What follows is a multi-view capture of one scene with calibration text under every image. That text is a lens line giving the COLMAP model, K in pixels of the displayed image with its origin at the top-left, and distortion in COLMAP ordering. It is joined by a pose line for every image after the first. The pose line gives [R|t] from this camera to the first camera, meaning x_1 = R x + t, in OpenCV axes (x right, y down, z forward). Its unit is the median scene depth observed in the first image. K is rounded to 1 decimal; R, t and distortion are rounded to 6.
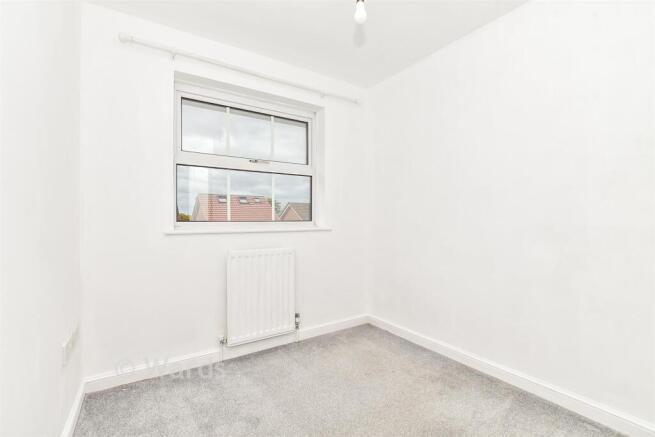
lens RADIAL K [[388.5, 0, 327.5], [0, 388.5, 218.5], [0, 0, 1]] dist [-0.001108, -0.000377]
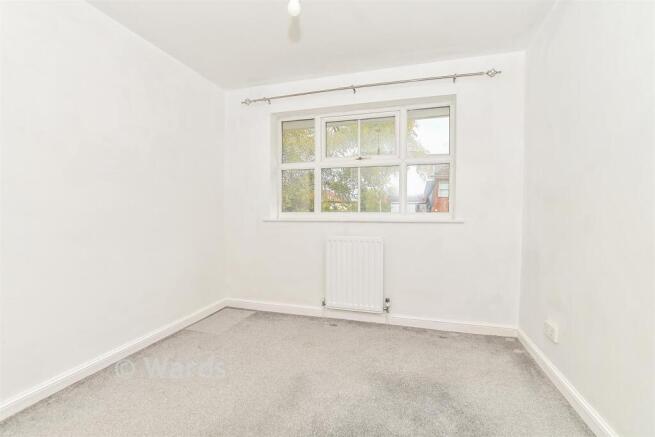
lens RADIAL K [[292.8, 0, 327.5], [0, 292.8, 218.5], [0, 0, 1]] dist [-0.014989, -0.000285]
pose [[0.540594, 0.029563, -0.840764, 0.551523], [-0.000367, 0.999391, 0.034905, -0.005773], [0.841284, -0.018561, 0.540275, 0.463677]]
